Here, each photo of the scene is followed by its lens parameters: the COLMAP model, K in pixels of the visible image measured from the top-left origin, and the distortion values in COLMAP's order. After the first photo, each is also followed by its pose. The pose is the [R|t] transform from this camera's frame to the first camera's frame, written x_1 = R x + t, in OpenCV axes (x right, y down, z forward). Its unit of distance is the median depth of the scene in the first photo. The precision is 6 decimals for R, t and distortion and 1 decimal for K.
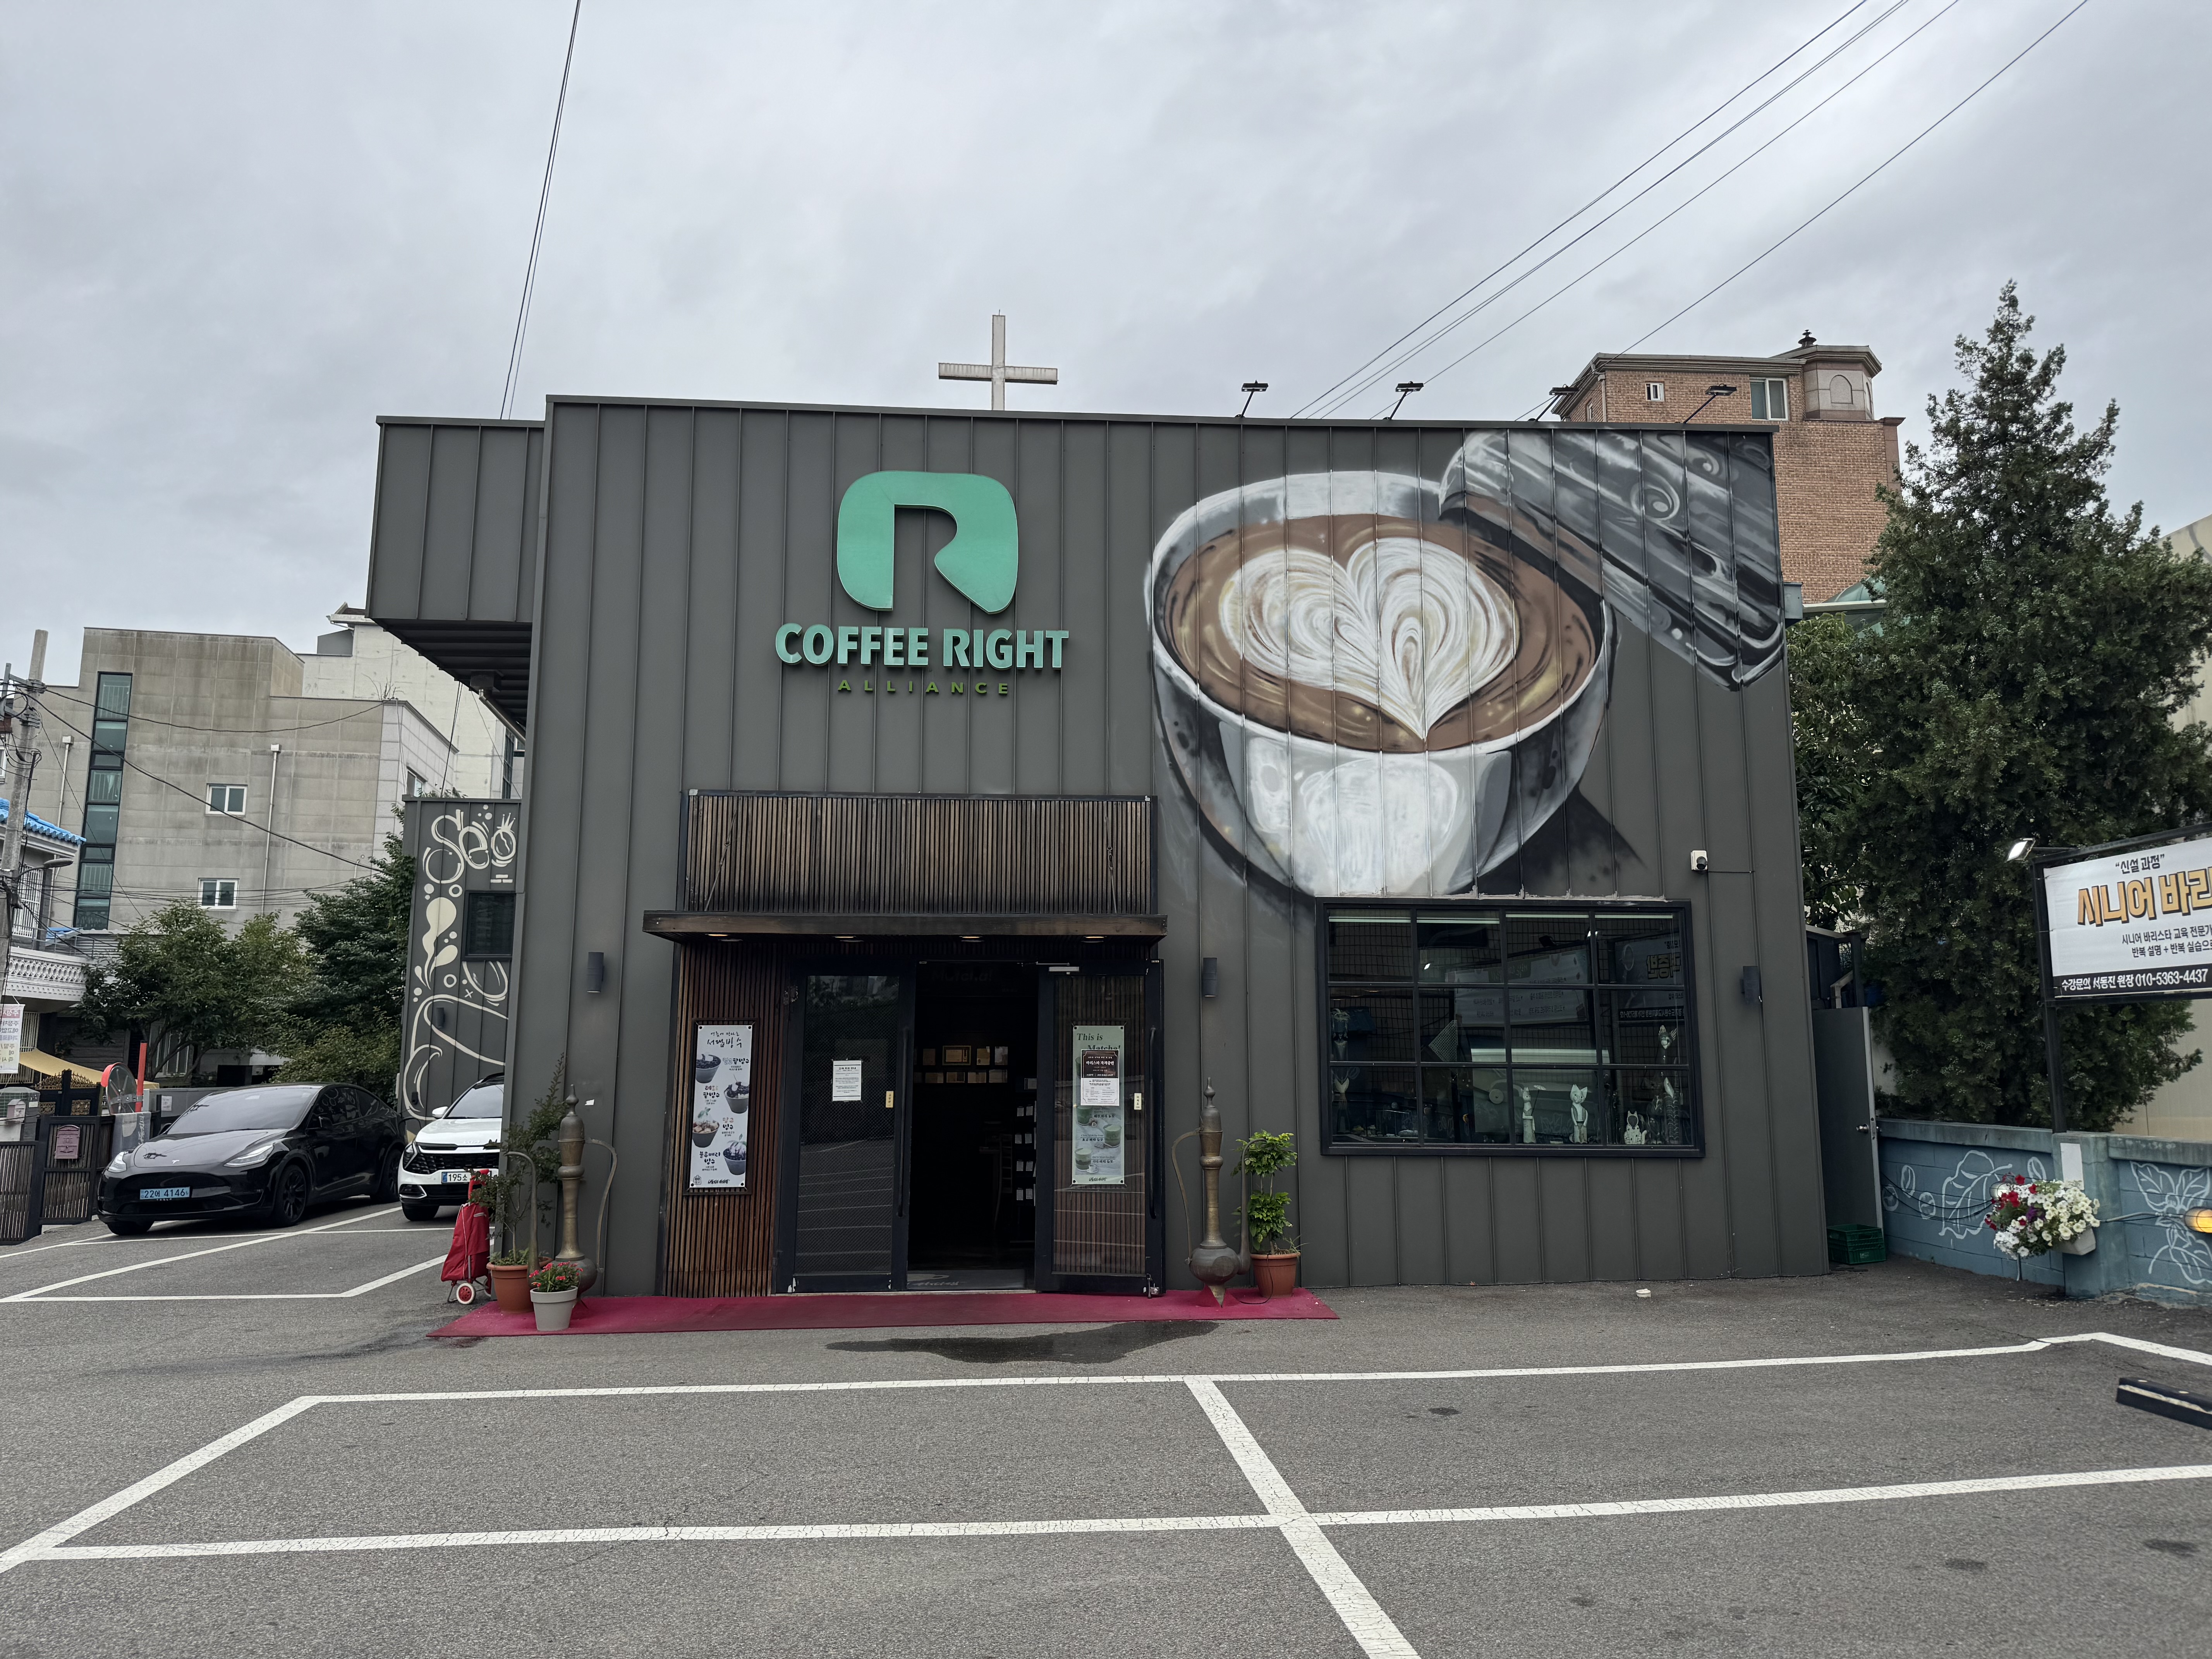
lens RADIAL K [[1538.8, 0, 1106.0], [0, 1538.8, 829.5], [0, 0, 1]] dist [0.203055, -0.351812]
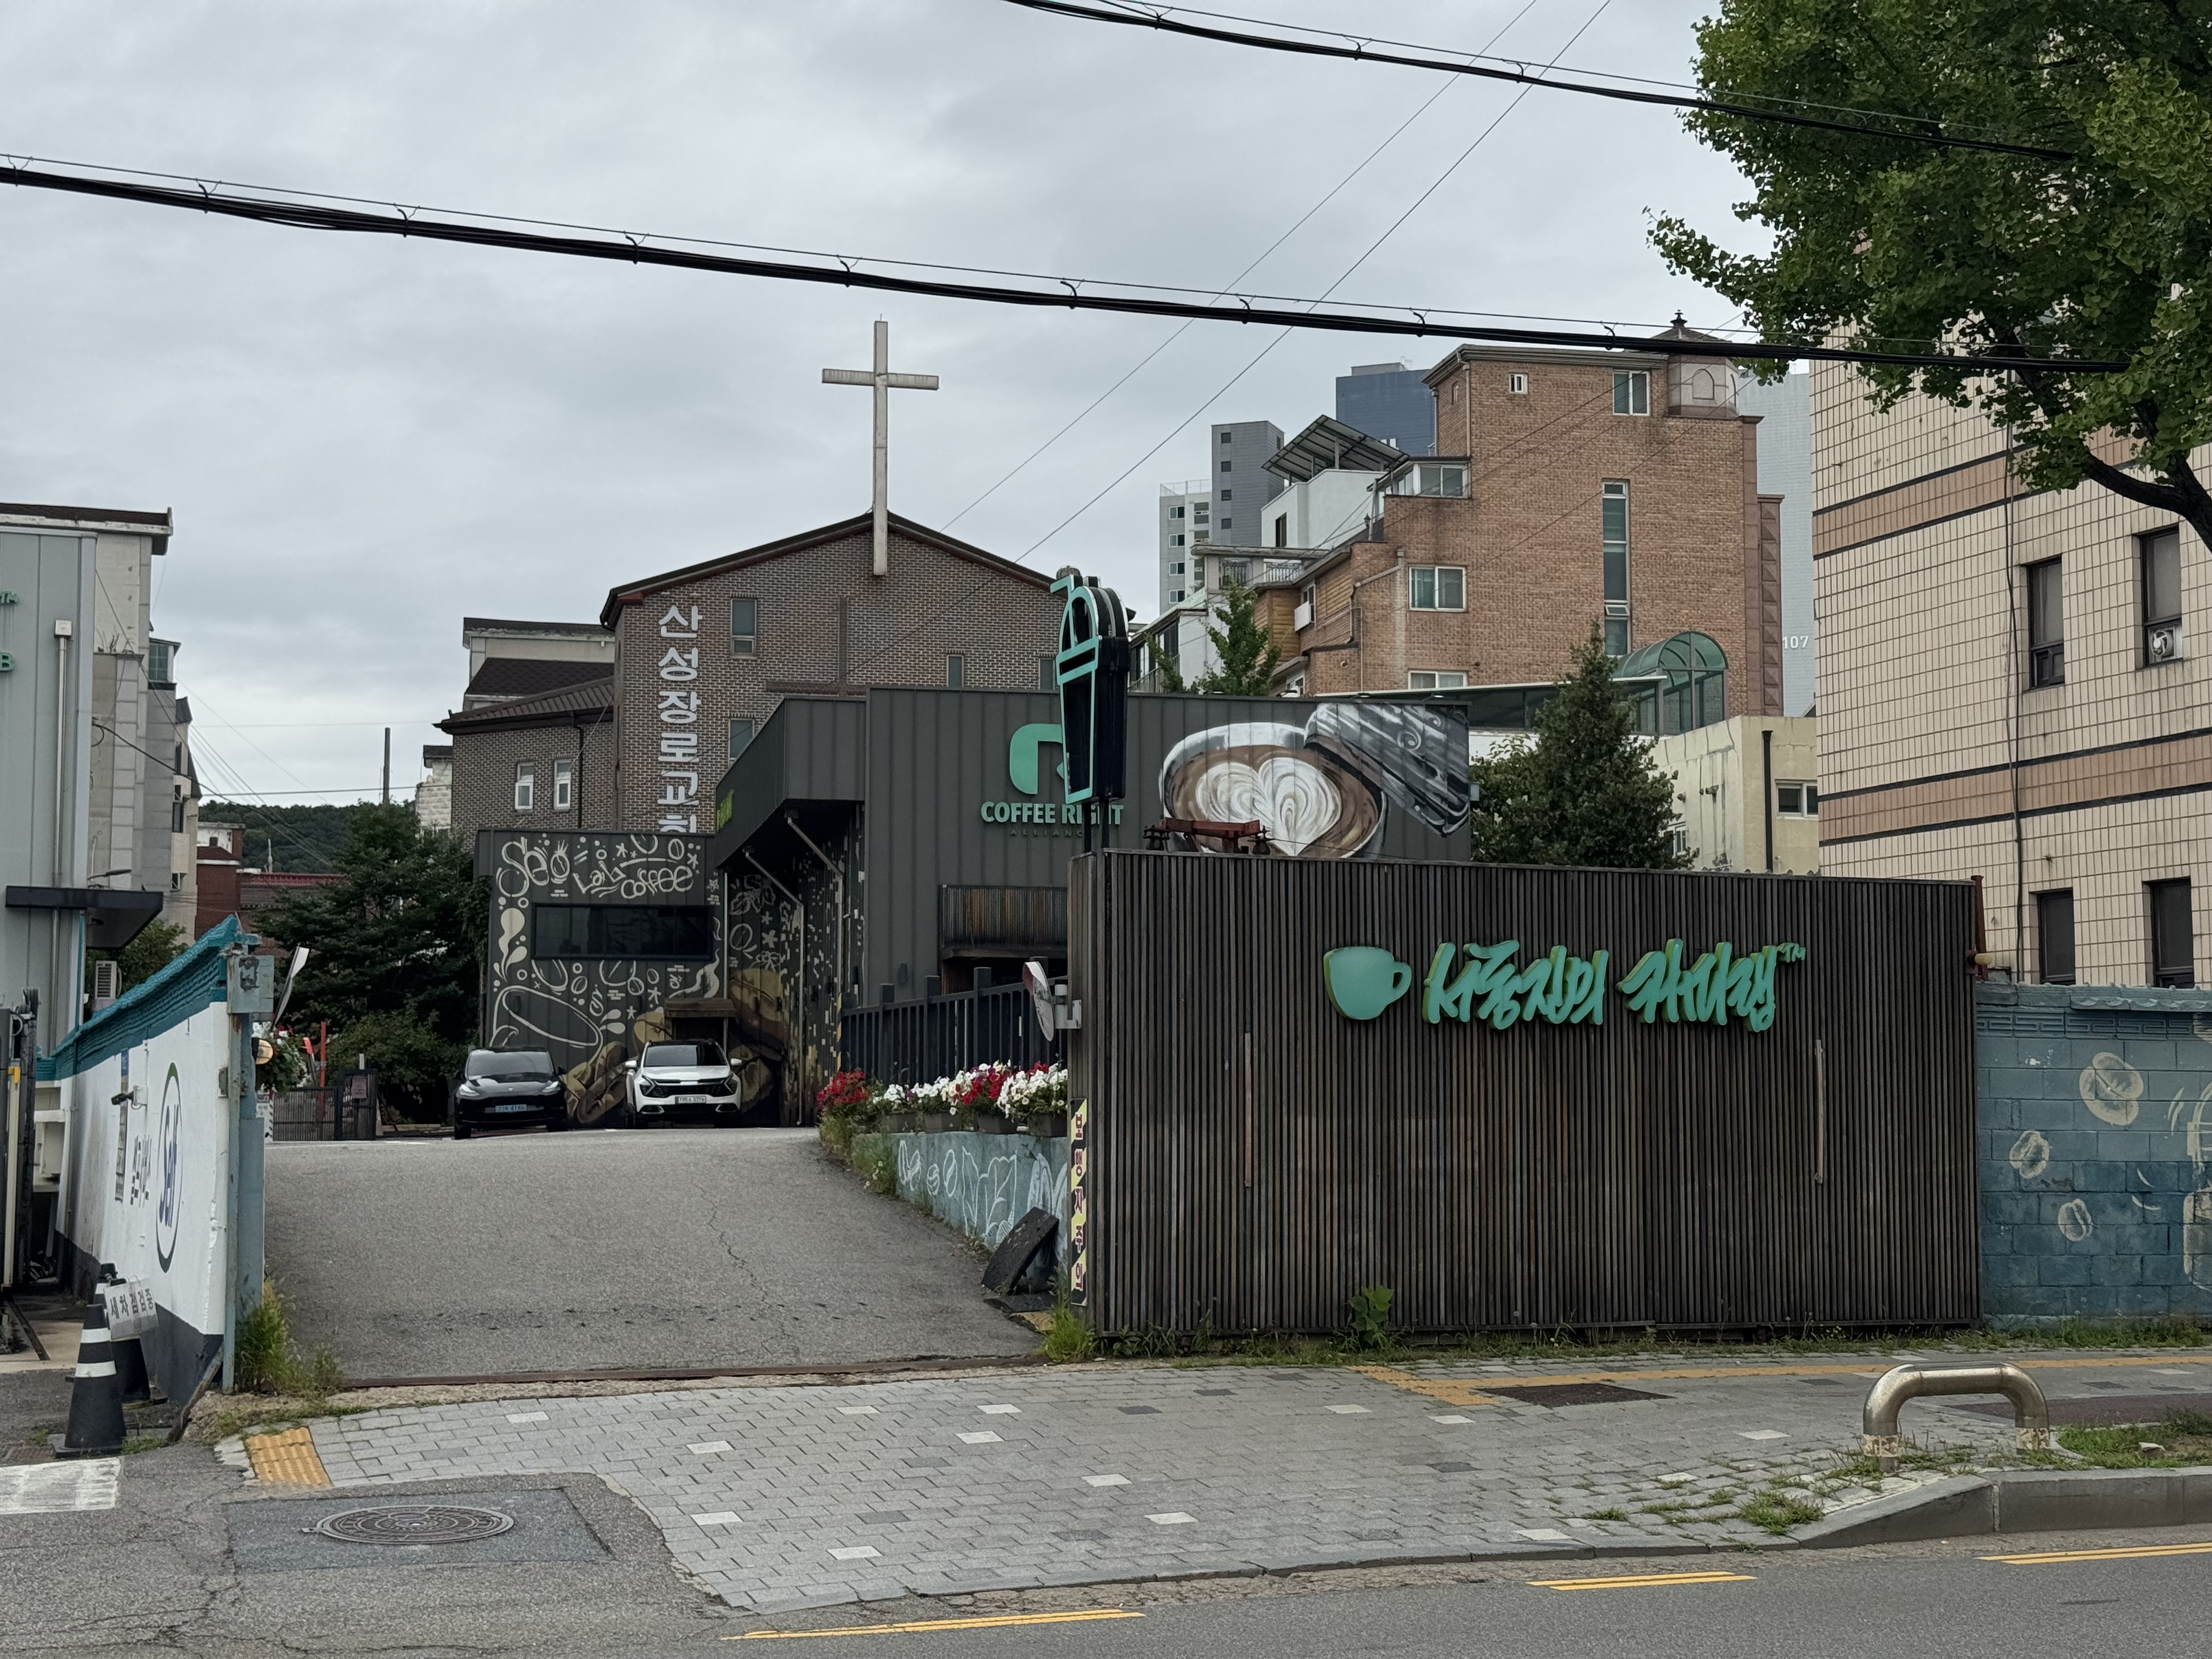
lens RADIAL K [[3107.3, 0, 1106.0], [0, 3107.3, 829.5], [0, 0, 1]] dist [0.308306, 0.015882]
pose [[0.988241, 0.013614, 0.152298, -0.634748], [-0.021176, 0.998616, 0.048145, -0.279939], [-0.151432, -0.050804, 0.987161, -2.864689]]
